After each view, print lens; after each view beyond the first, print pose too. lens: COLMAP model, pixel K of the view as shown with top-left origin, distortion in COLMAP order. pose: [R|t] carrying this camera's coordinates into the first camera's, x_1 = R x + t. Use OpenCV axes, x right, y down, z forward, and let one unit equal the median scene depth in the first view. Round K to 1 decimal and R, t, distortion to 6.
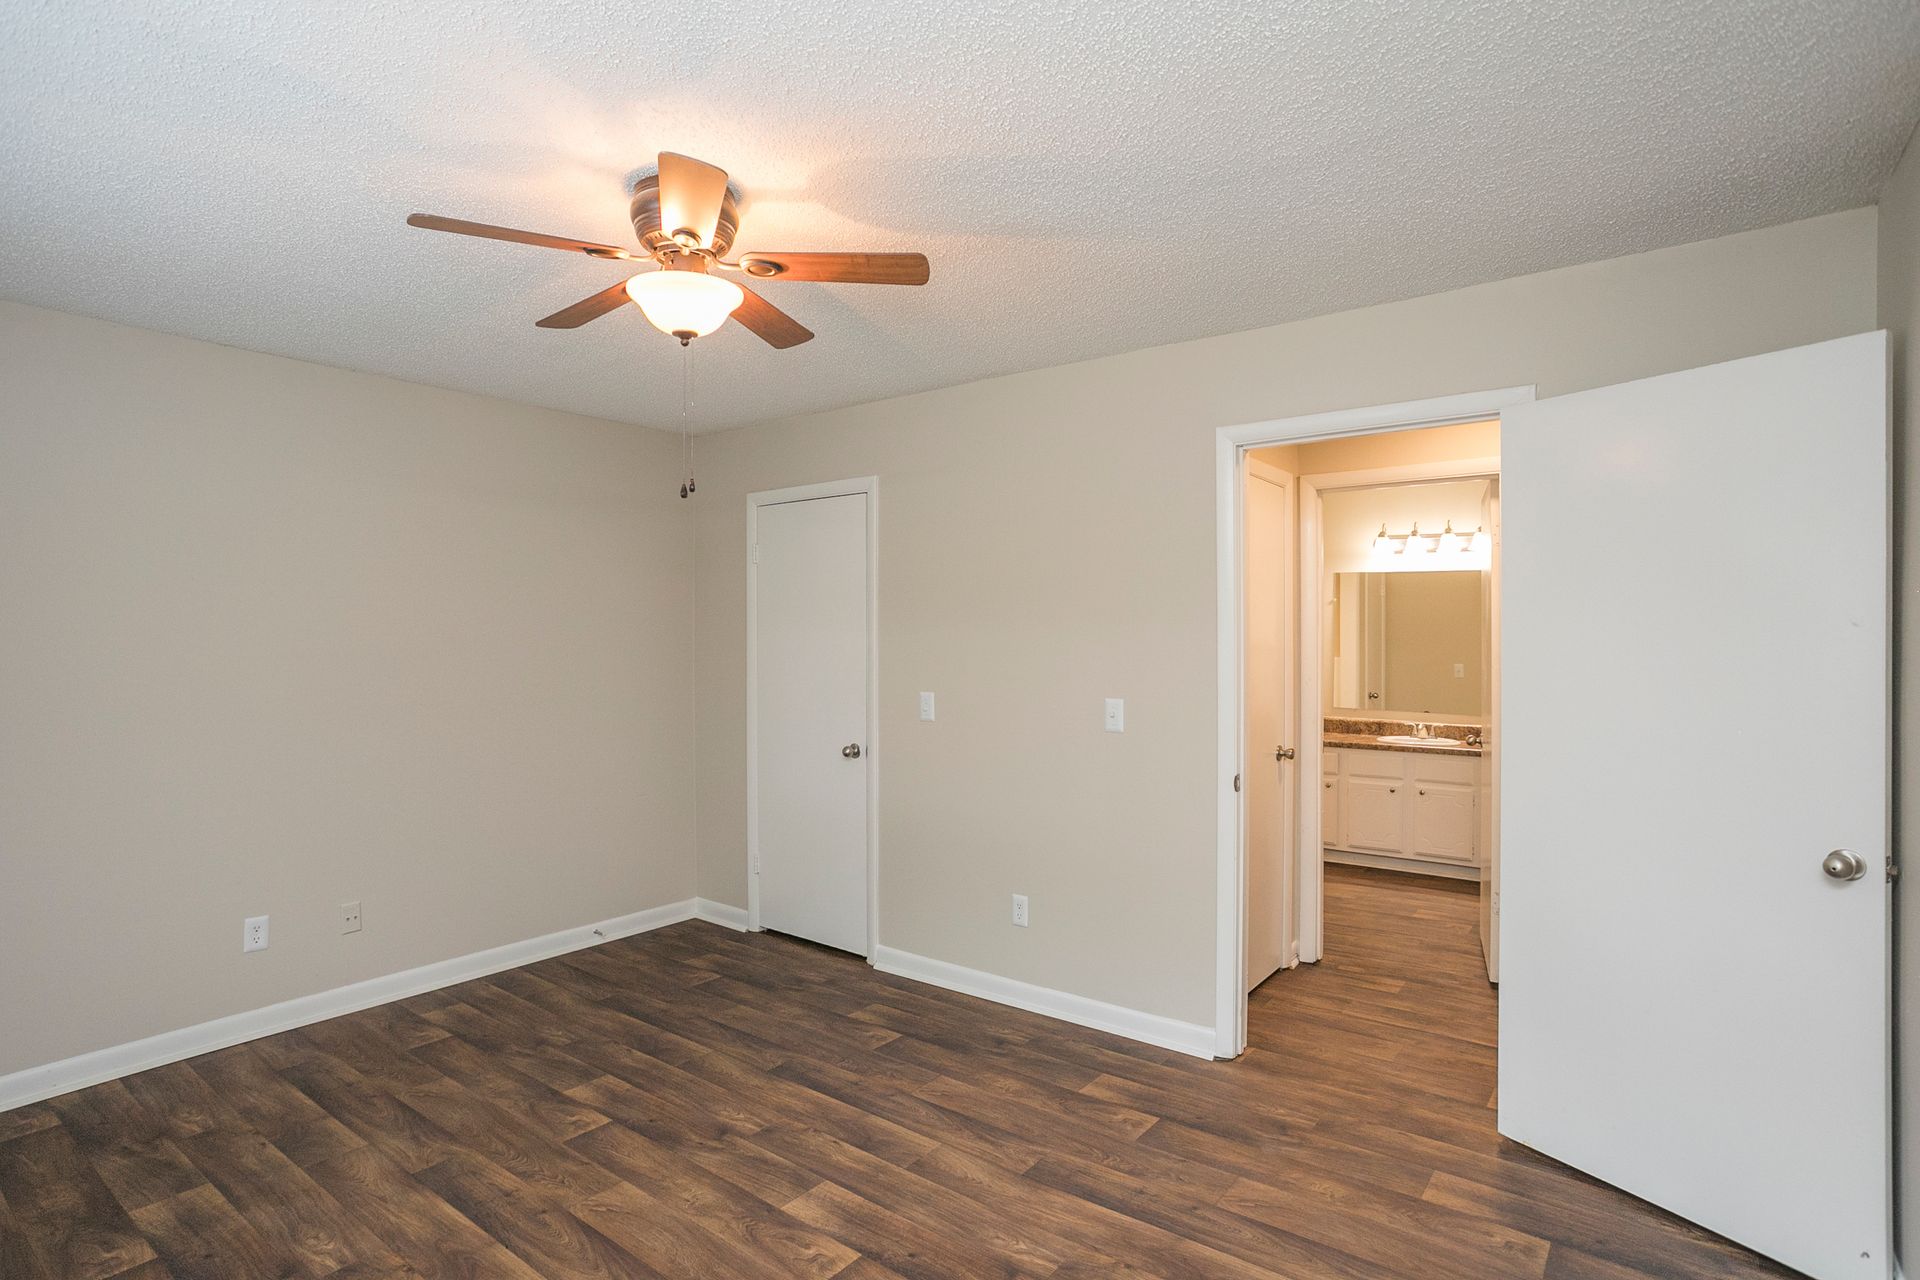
lens RADIAL K [[933.7, 0, 967.5], [0, 933.7, 644.4], [0, 0, 1]] dist [-0.054846, 0.021324]
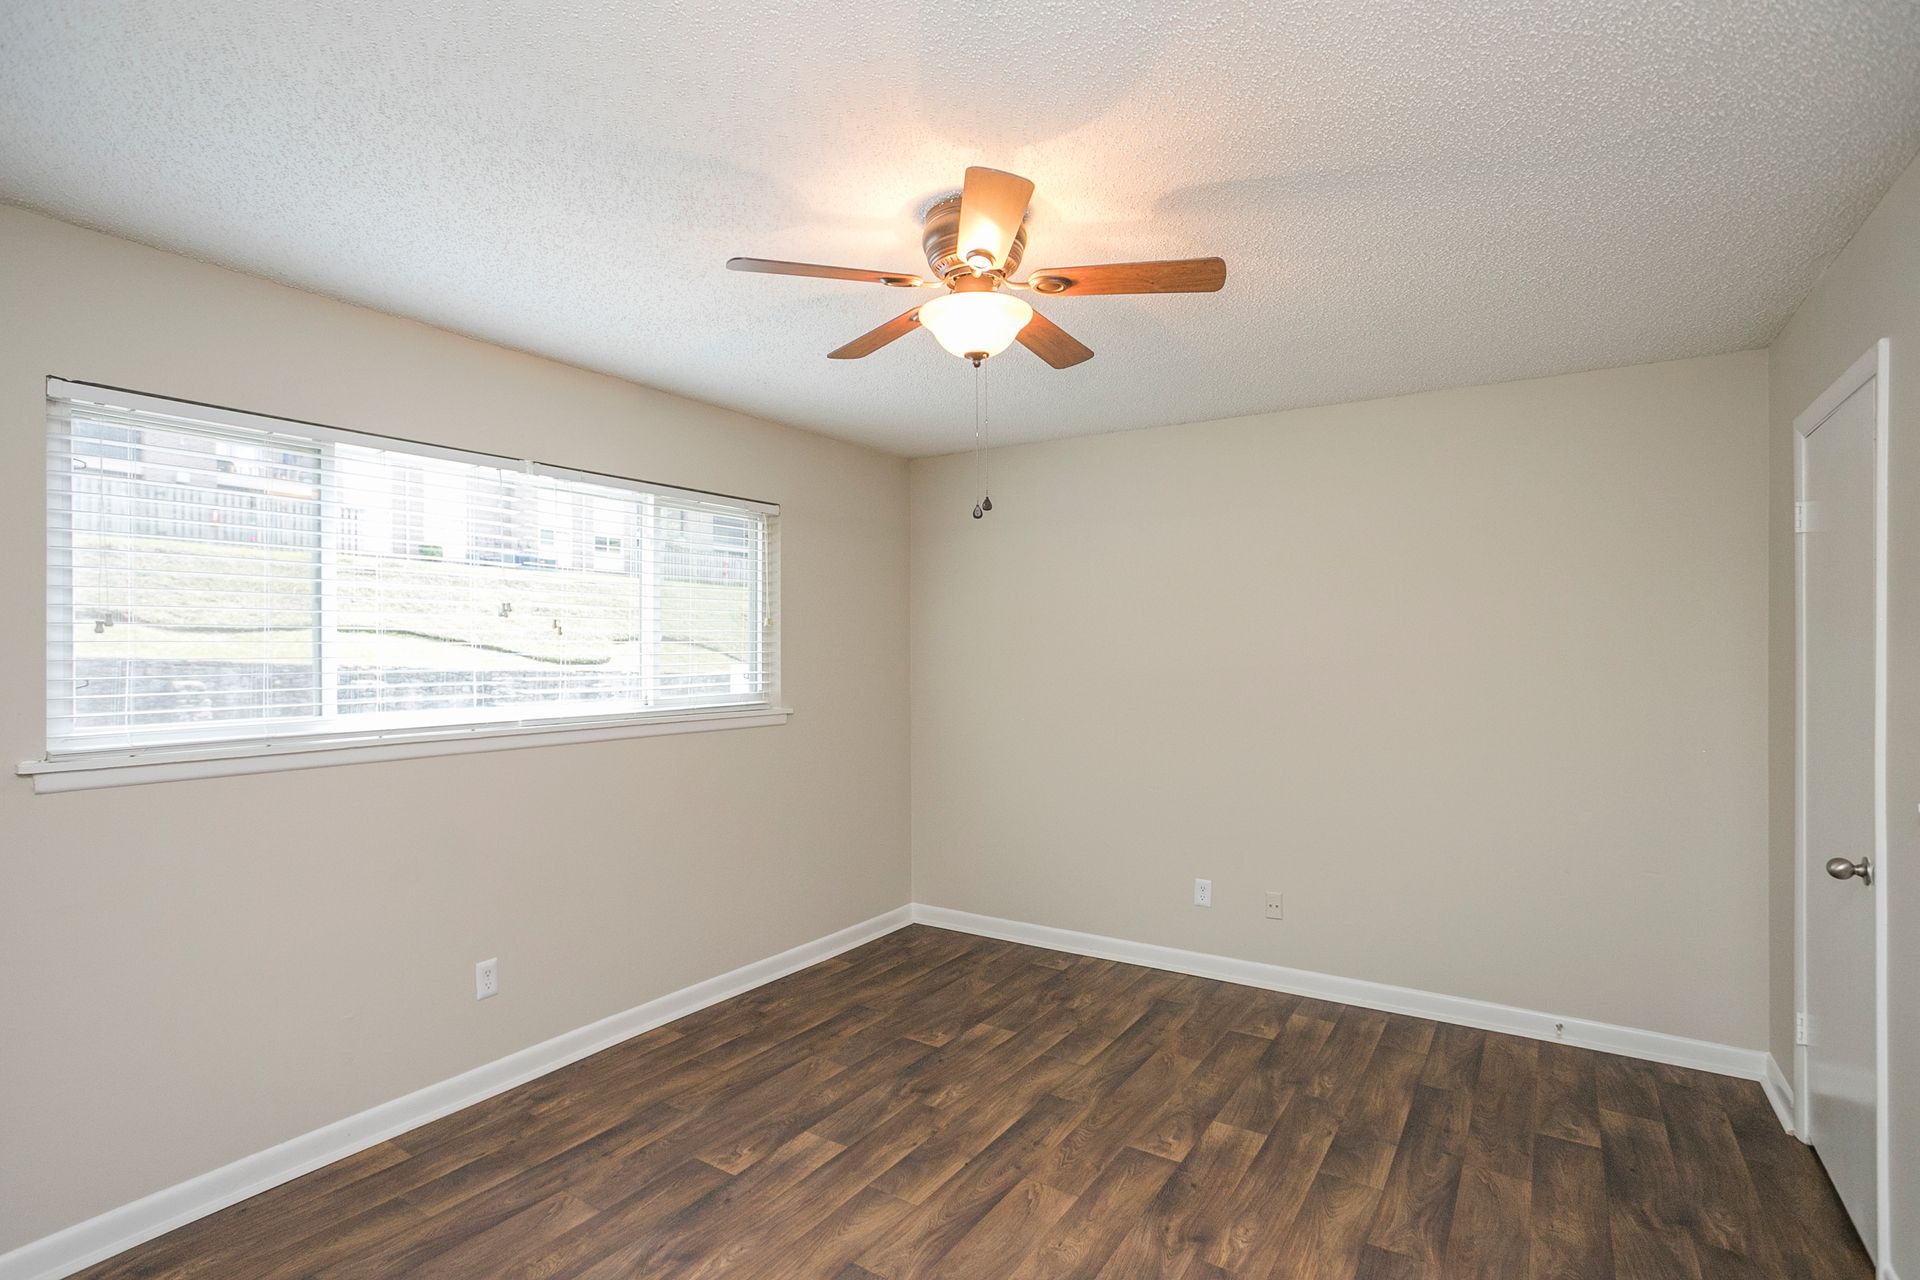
lens RADIAL K [[933.7, 0, 967.5], [0, 933.7, 644.4], [0, 0, 1]] dist [-0.054846, 0.021324]
pose [[0.072004, -0.007323, -0.997377, 0.480659], [-0.006660, 0.999947, -0.007822, -0.006709], [0.997382, 0.007205, 0.071952, 0.620901]]
